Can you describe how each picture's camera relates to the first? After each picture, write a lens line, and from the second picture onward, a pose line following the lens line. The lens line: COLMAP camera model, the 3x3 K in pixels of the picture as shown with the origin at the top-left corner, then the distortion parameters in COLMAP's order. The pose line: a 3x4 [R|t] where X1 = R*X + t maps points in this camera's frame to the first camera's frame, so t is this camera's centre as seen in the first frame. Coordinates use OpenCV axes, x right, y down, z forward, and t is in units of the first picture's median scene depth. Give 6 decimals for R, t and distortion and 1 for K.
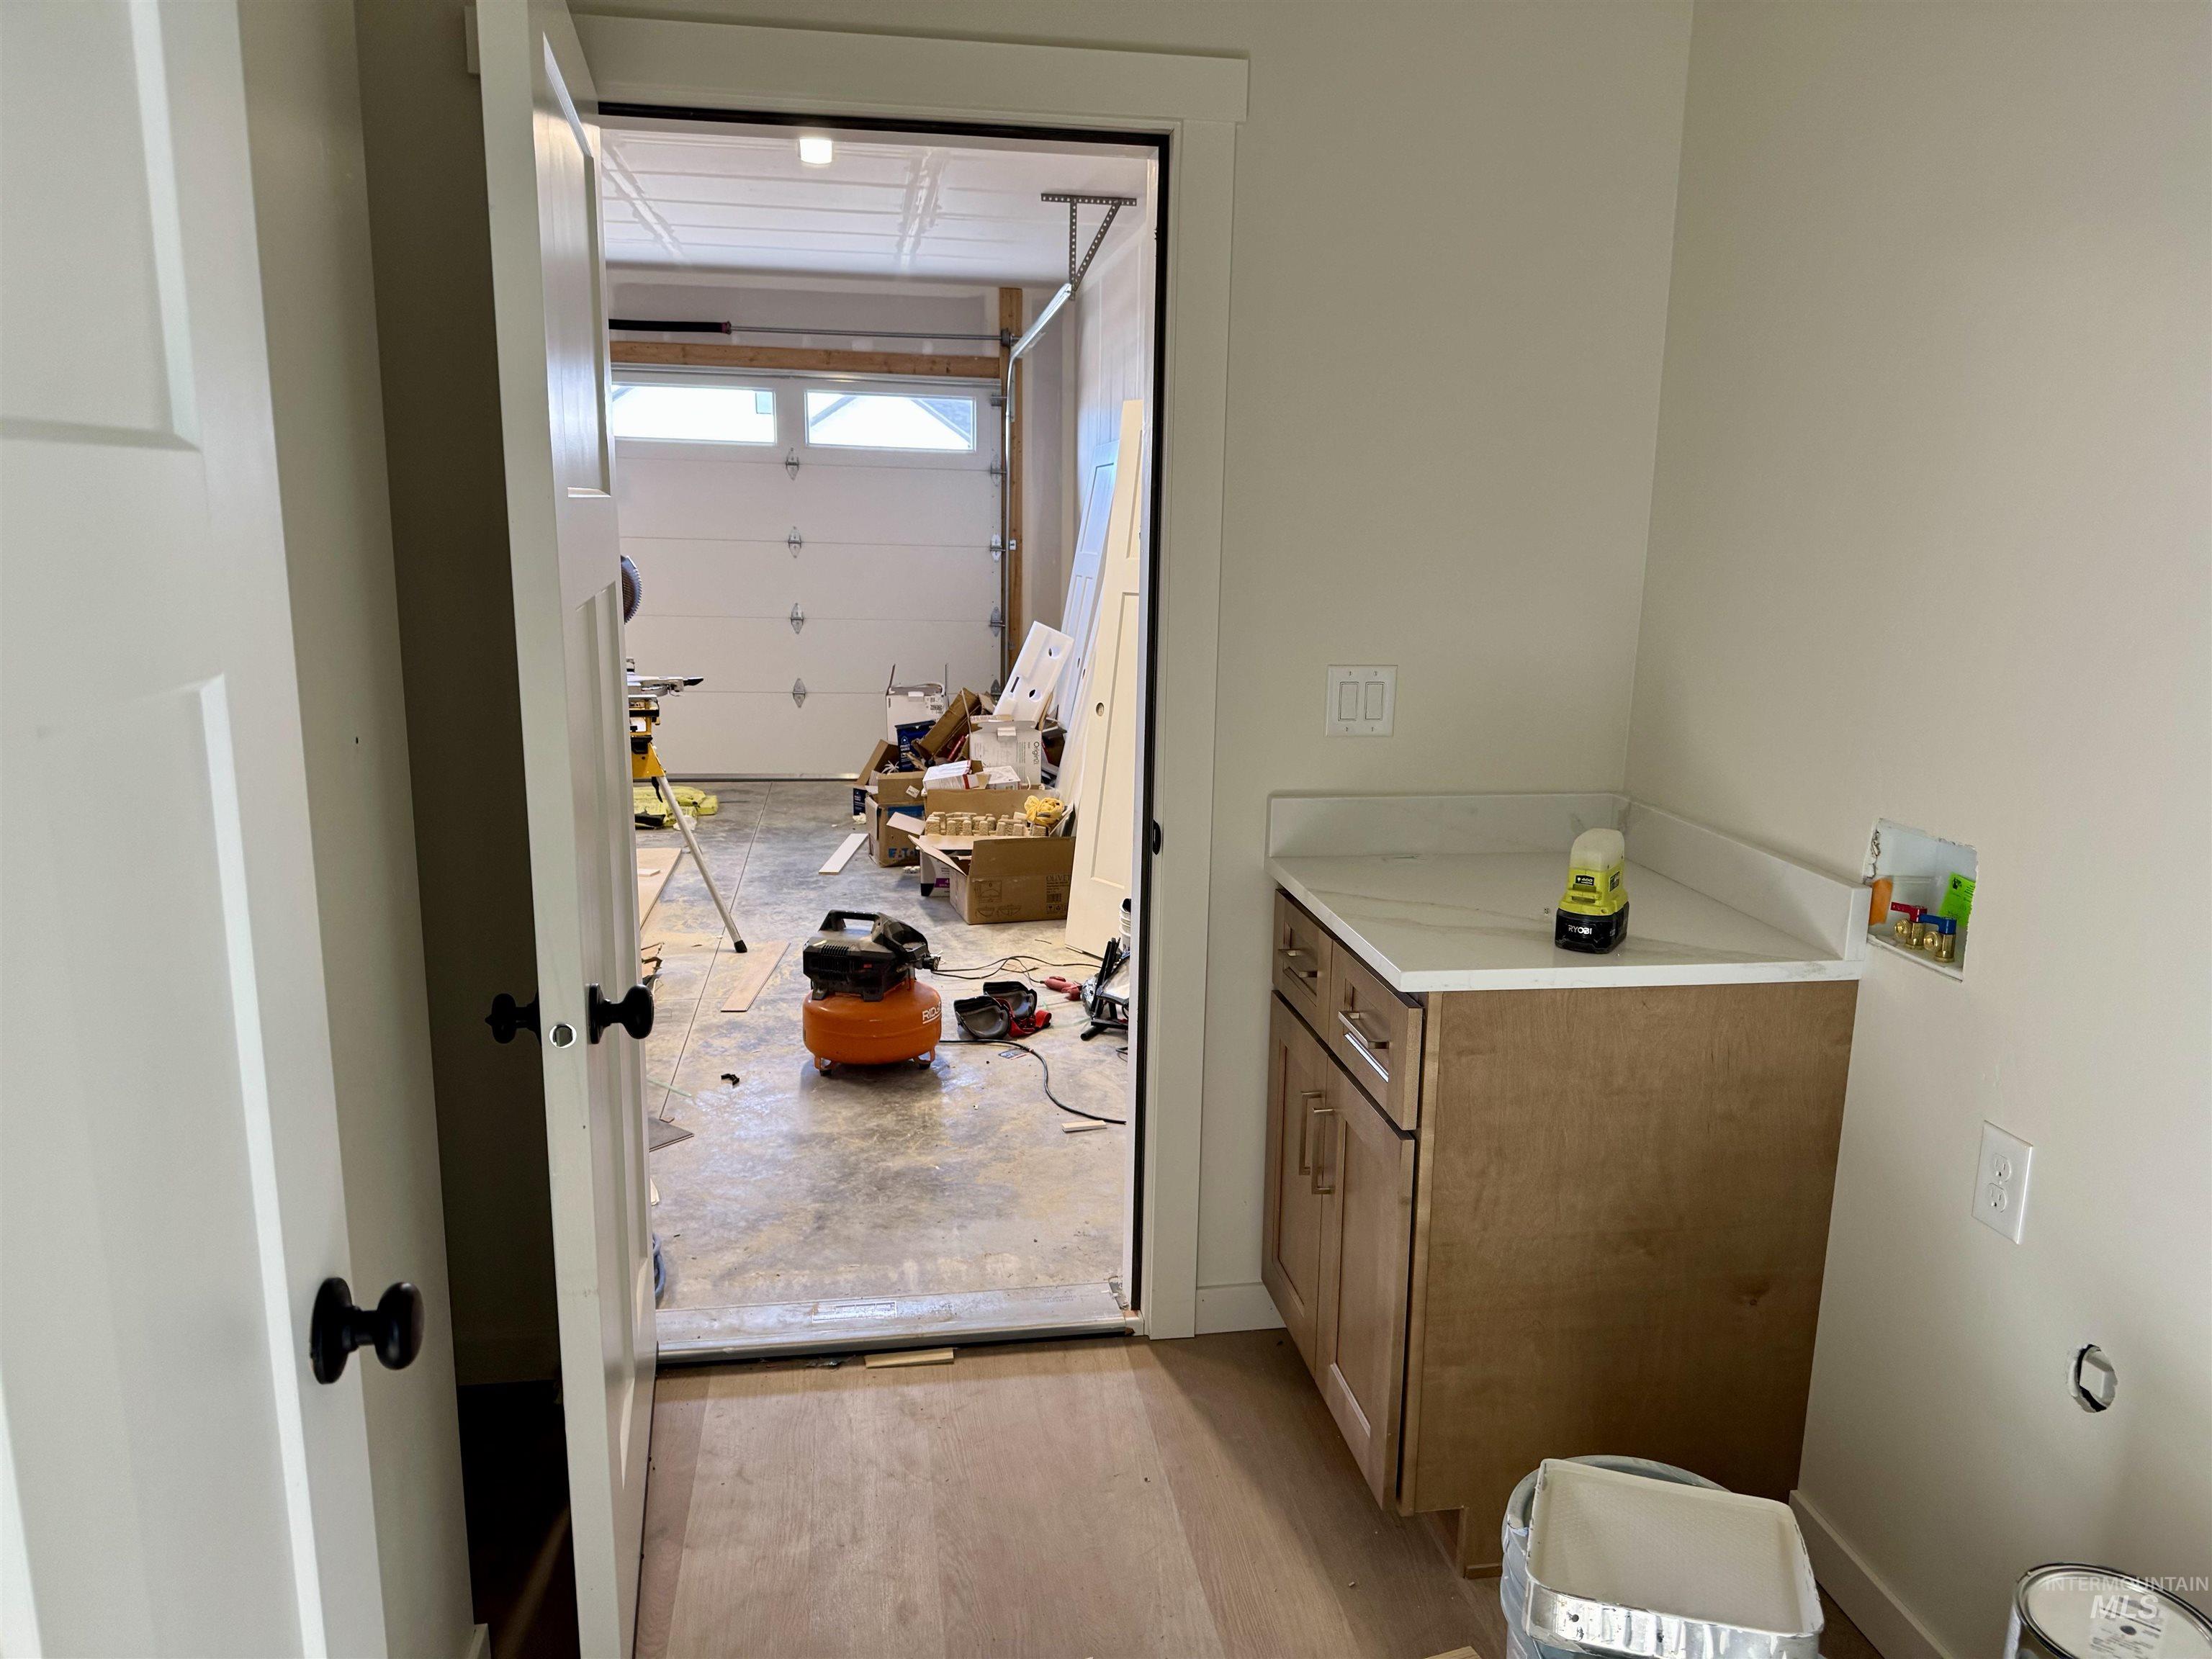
lens RADIAL K [[1540.4, 0, 1113.3], [0, 1540.4, 831.1], [0, 0, 1]] dist [0.000753, -0.003548]
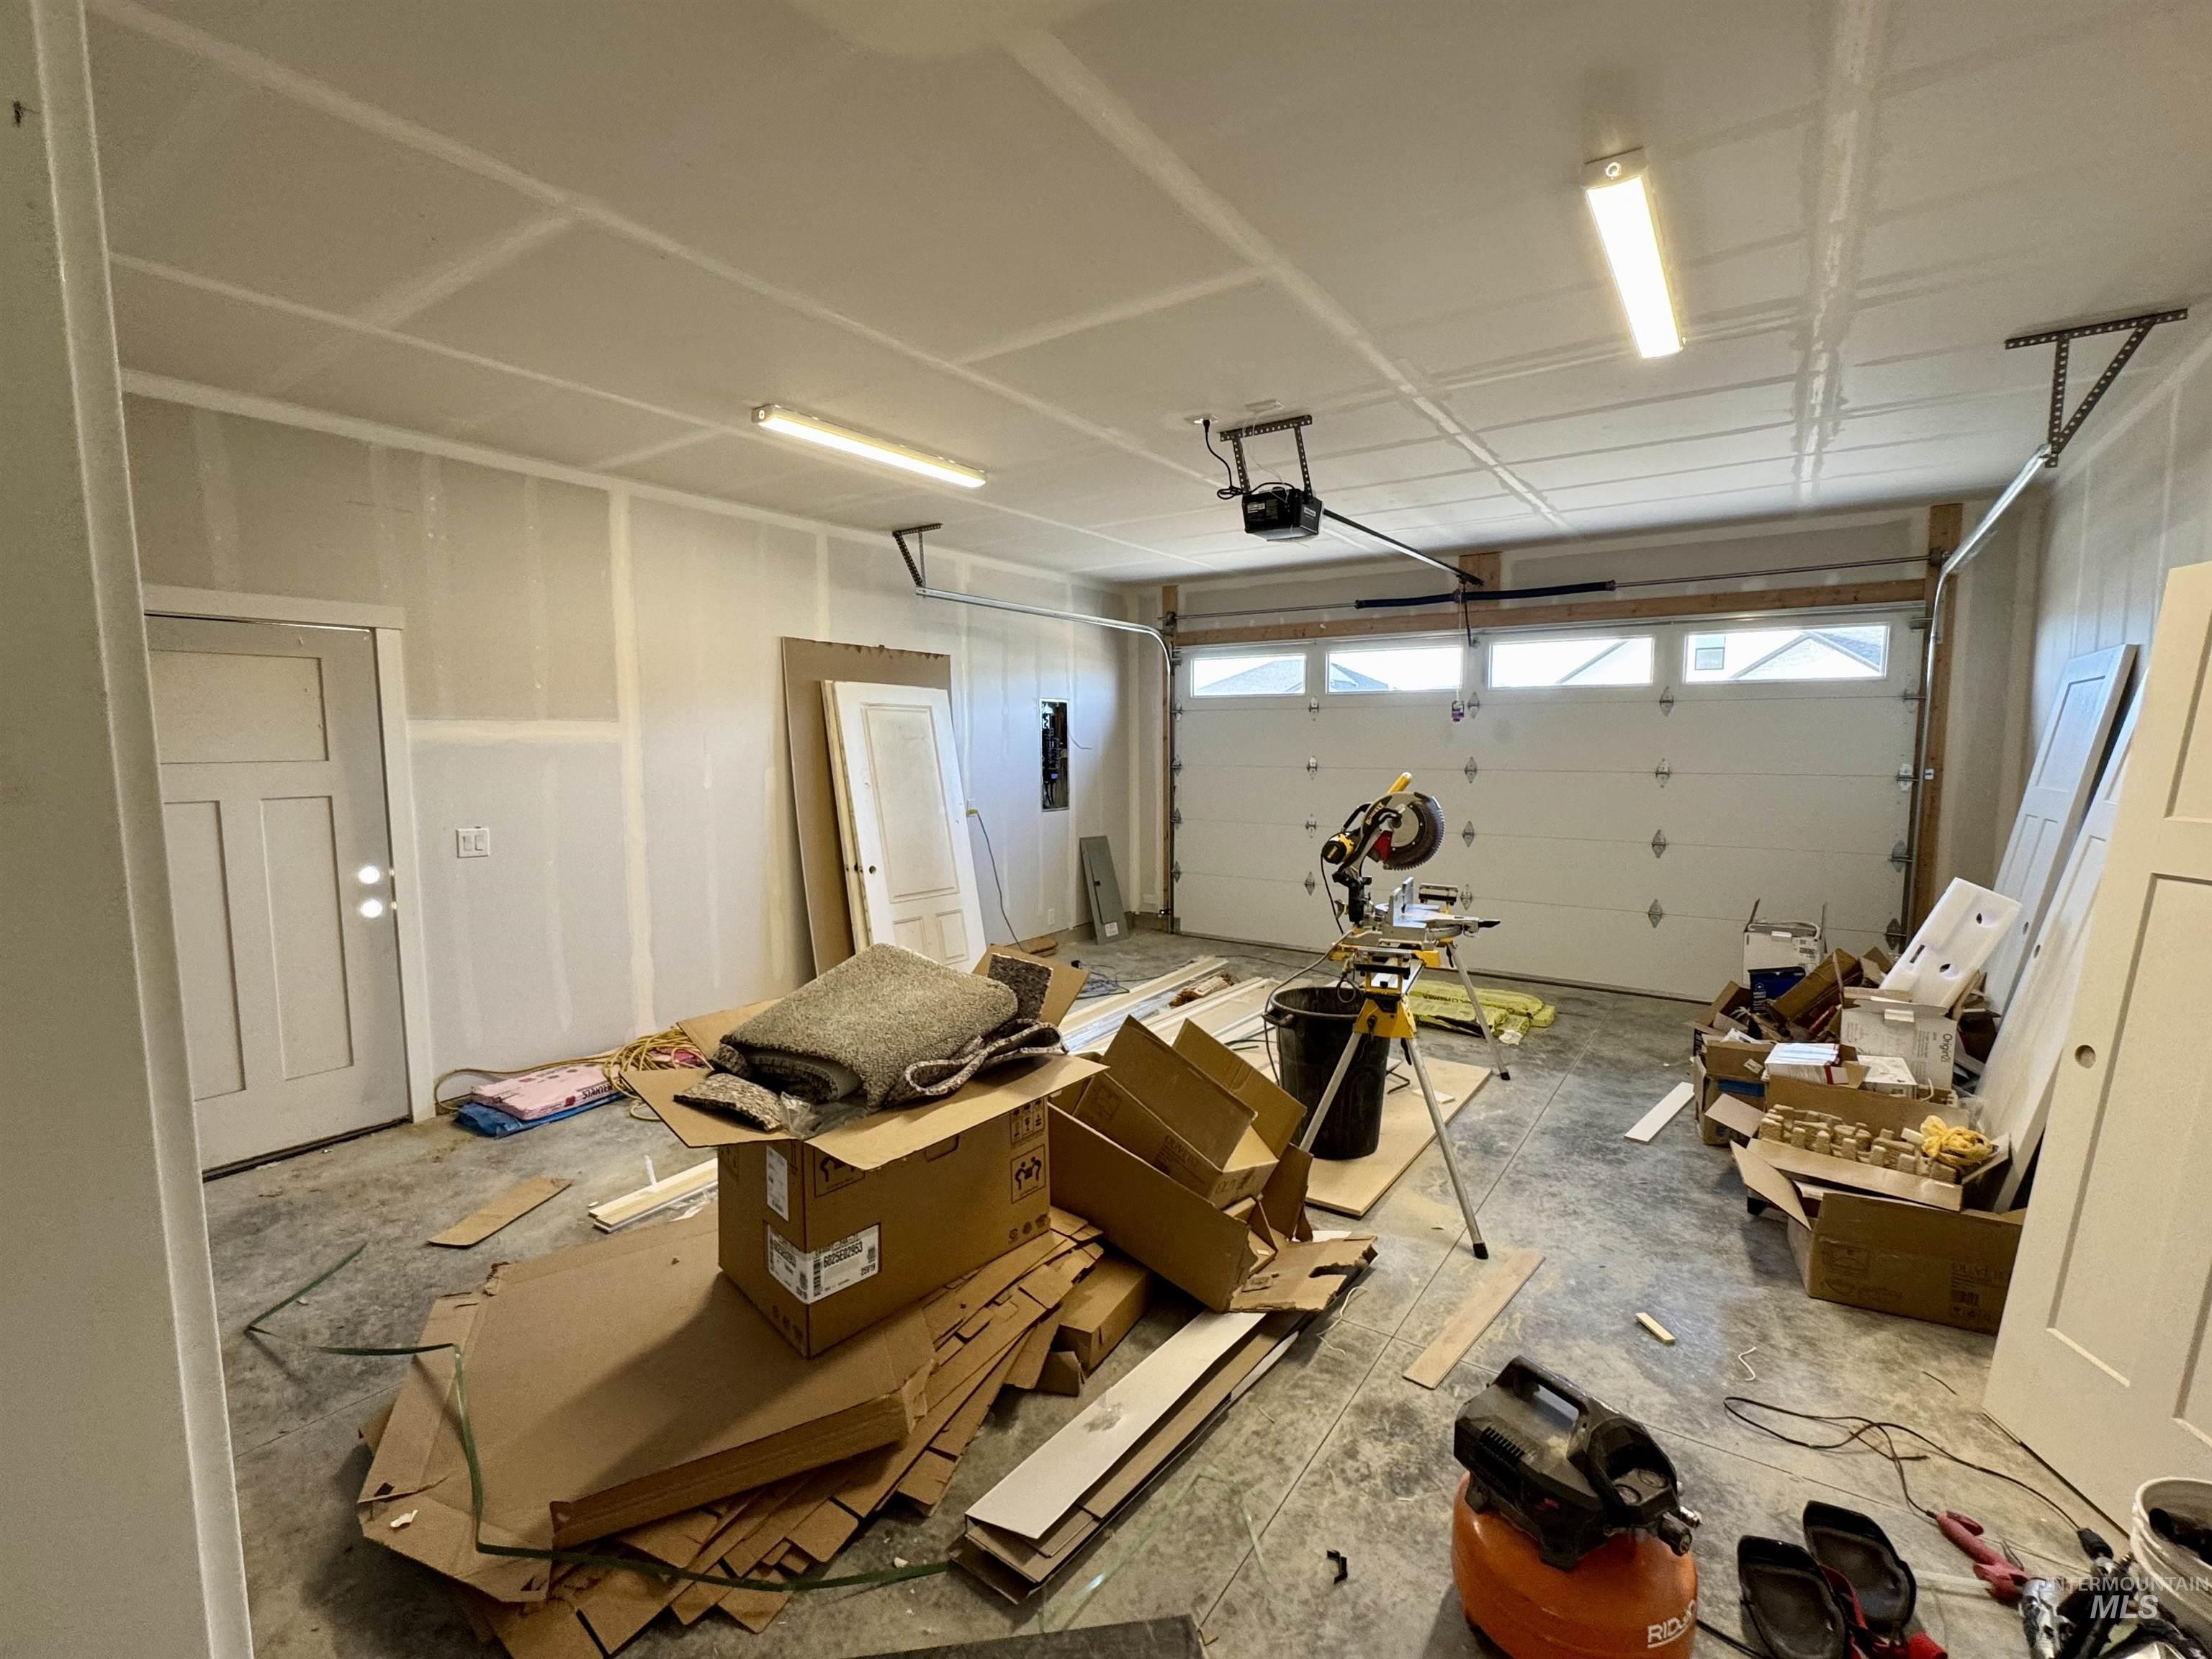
lens RADIAL K [[981.1, 0, 1111.3], [0, 981.1, 846.0], [0, 0, 1]] dist [0.008856, -0.000258]
pose [[0.726166, 0.046877, -0.685919, -0.018373], [-0.115612, 0.991792, -0.054615, -0.073464], [0.677729, 0.118961, 0.725625, 0.330205]]
